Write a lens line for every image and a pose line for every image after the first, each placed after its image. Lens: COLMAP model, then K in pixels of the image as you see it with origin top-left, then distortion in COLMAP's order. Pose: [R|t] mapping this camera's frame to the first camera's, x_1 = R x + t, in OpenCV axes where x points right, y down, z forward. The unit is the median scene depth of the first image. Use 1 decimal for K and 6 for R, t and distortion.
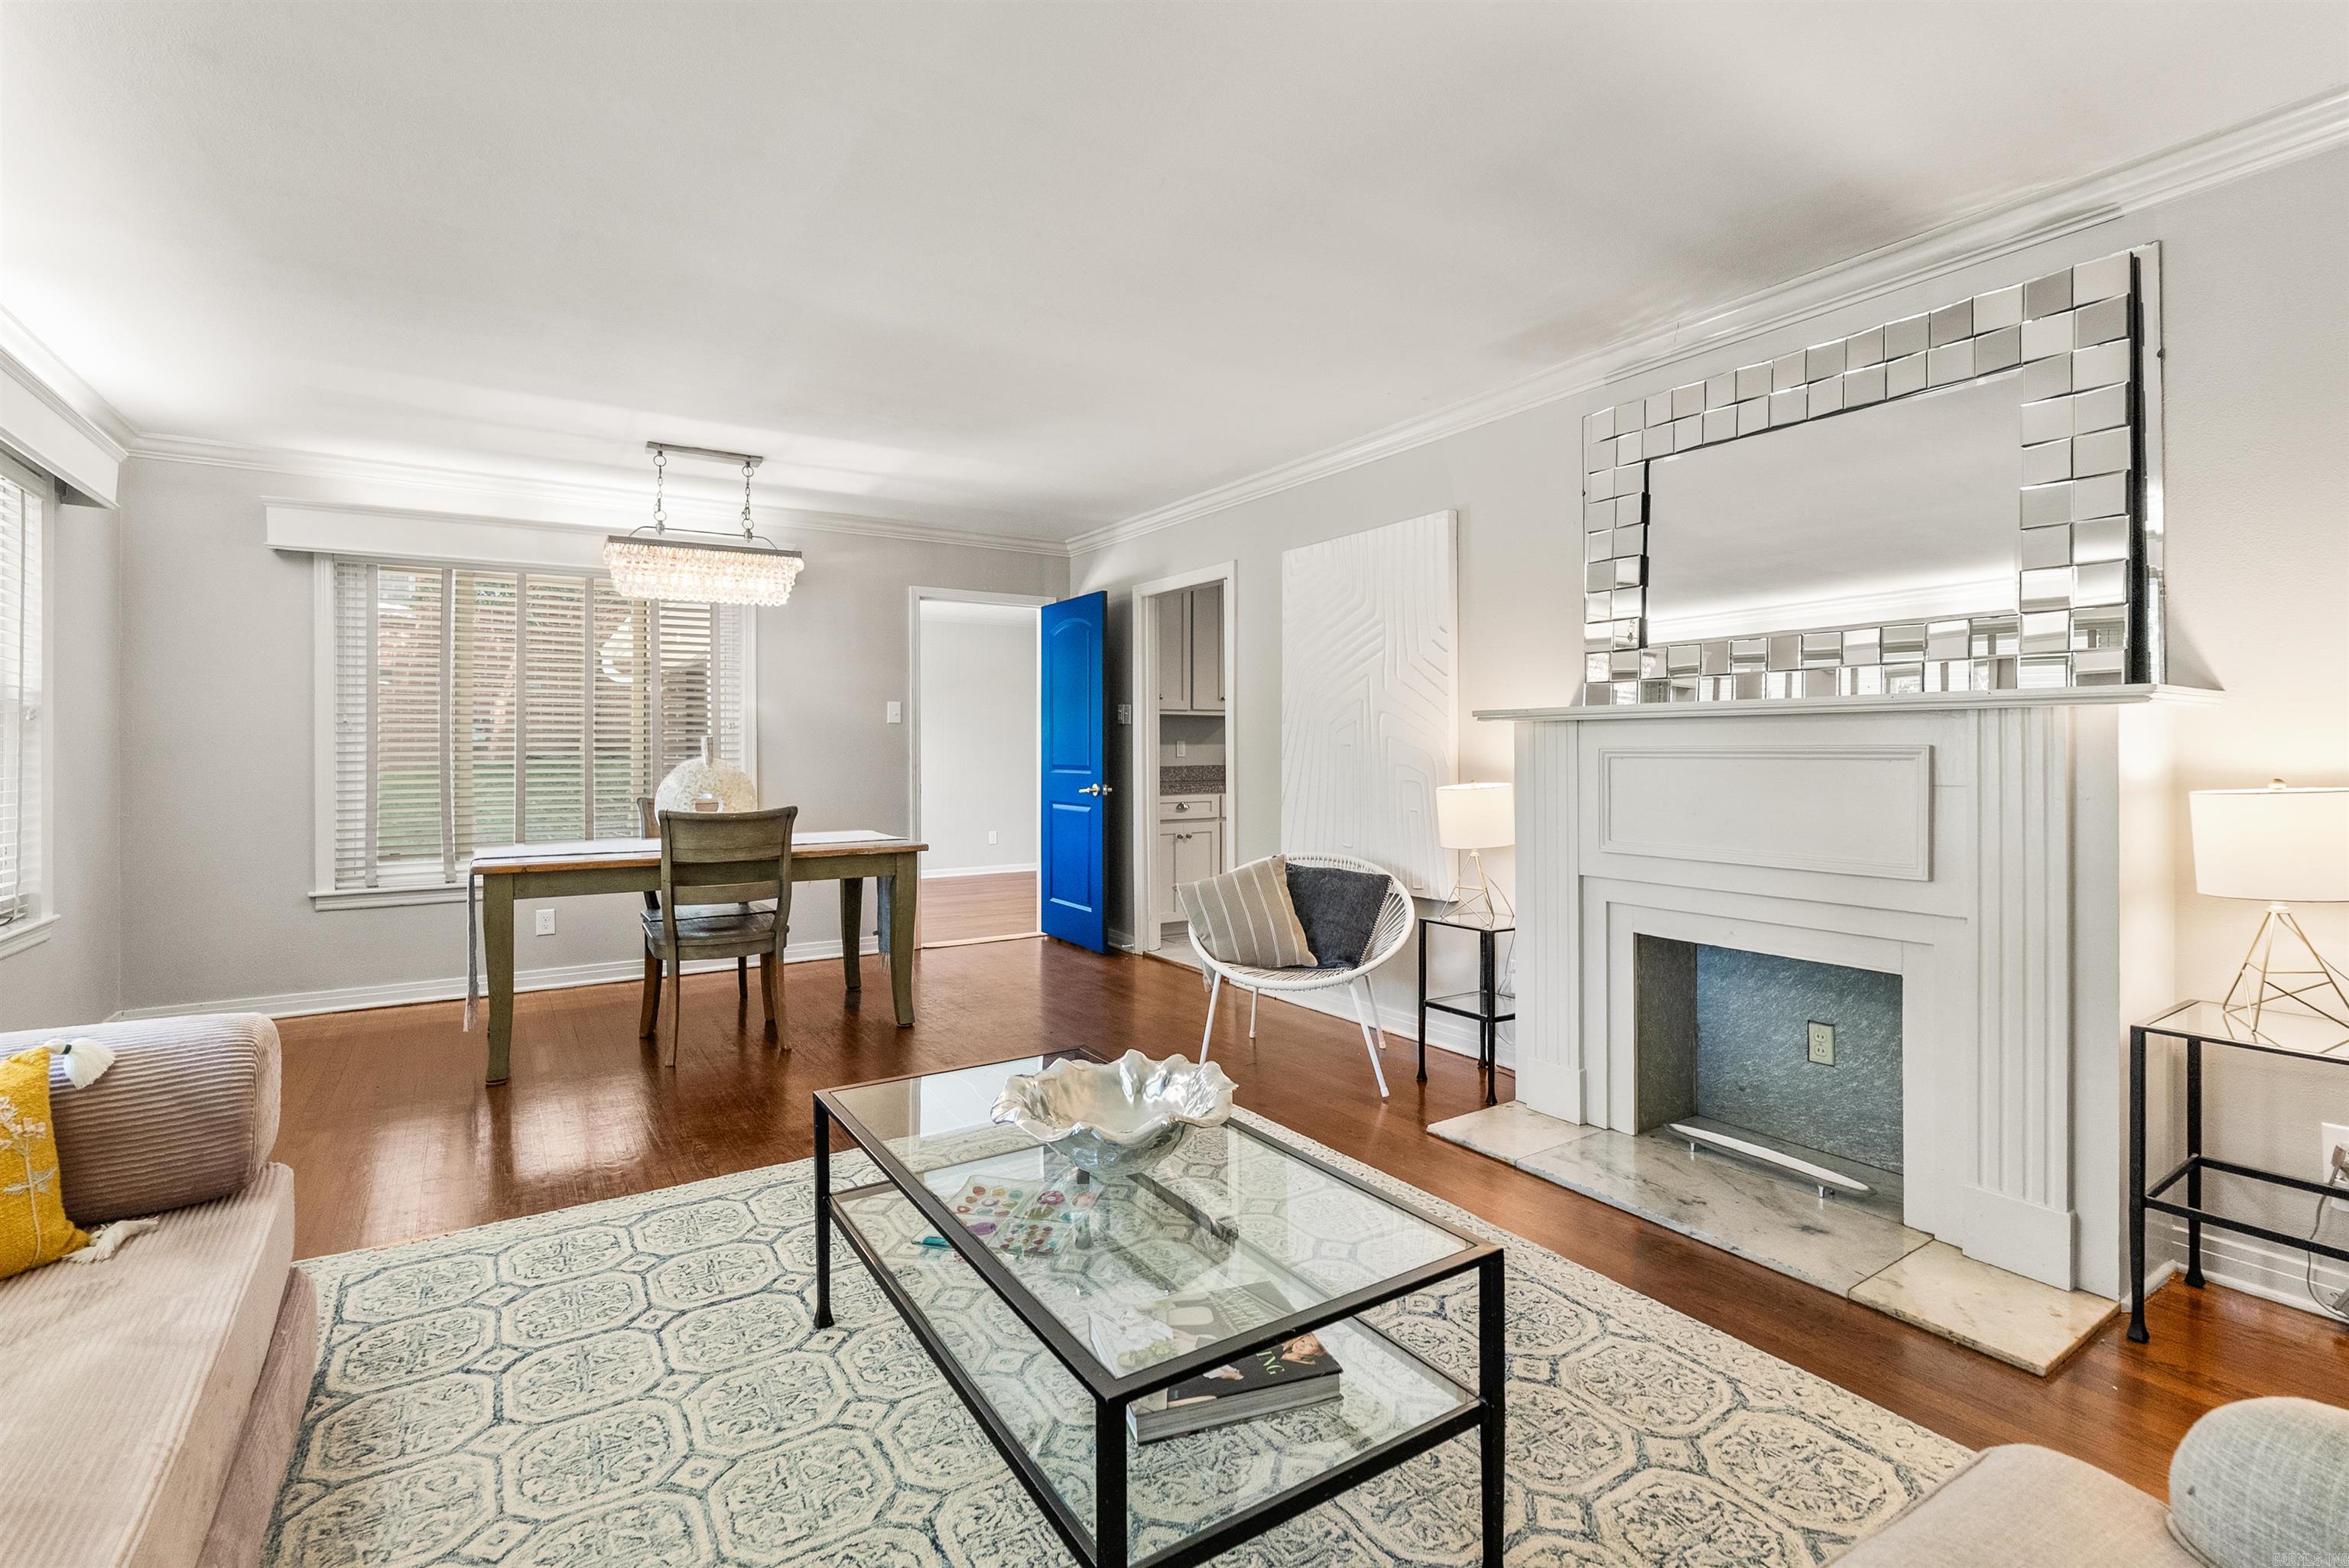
lens RADIAL K [[1077.4, 0, 1186.9], [0, 1077.4, 761.9], [0, 0, 1]] dist [-0.003683, -0.001016]
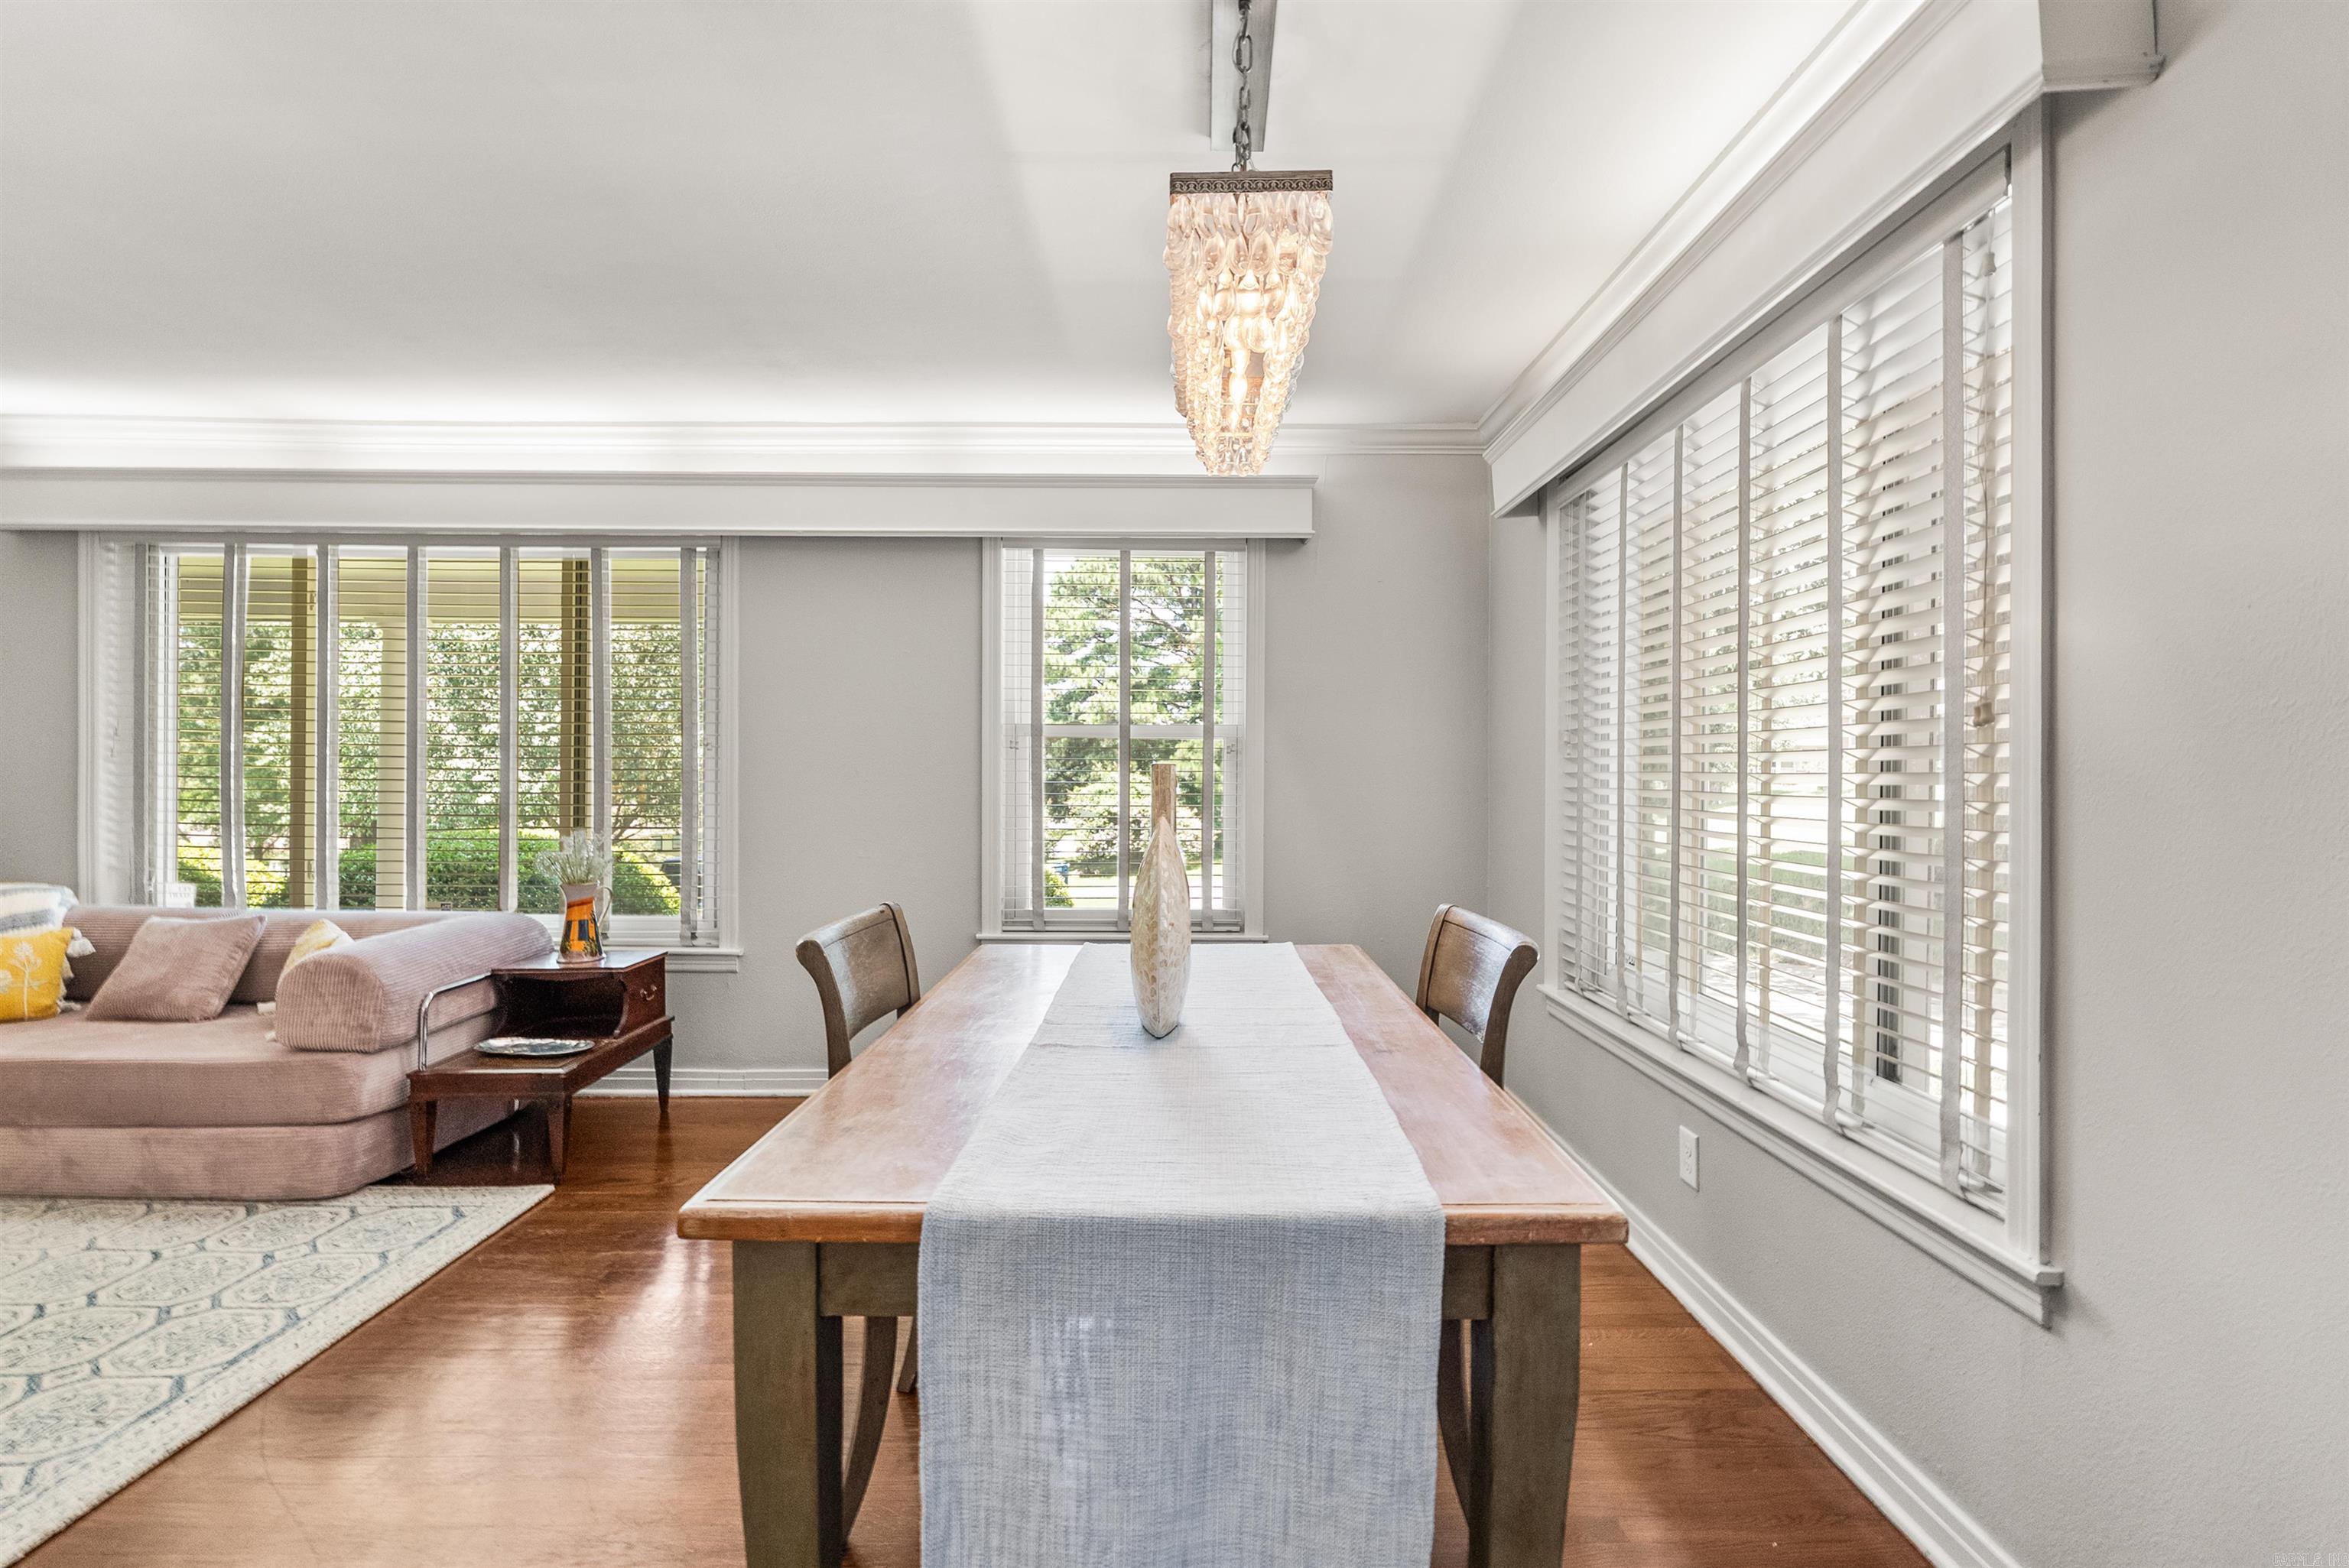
lens RADIAL K [[1077.4, 0, 1186.9], [0, 1077.4, 761.9], [0, 0, 1]] dist [-0.003683, -0.001016]
pose [[-0.547582, 0.001363, -0.836751, -0.183269], [-0.003849, 0.999984, 0.004148, -0.036278], [0.836743, 0.005492, -0.547568, 2.199241]]
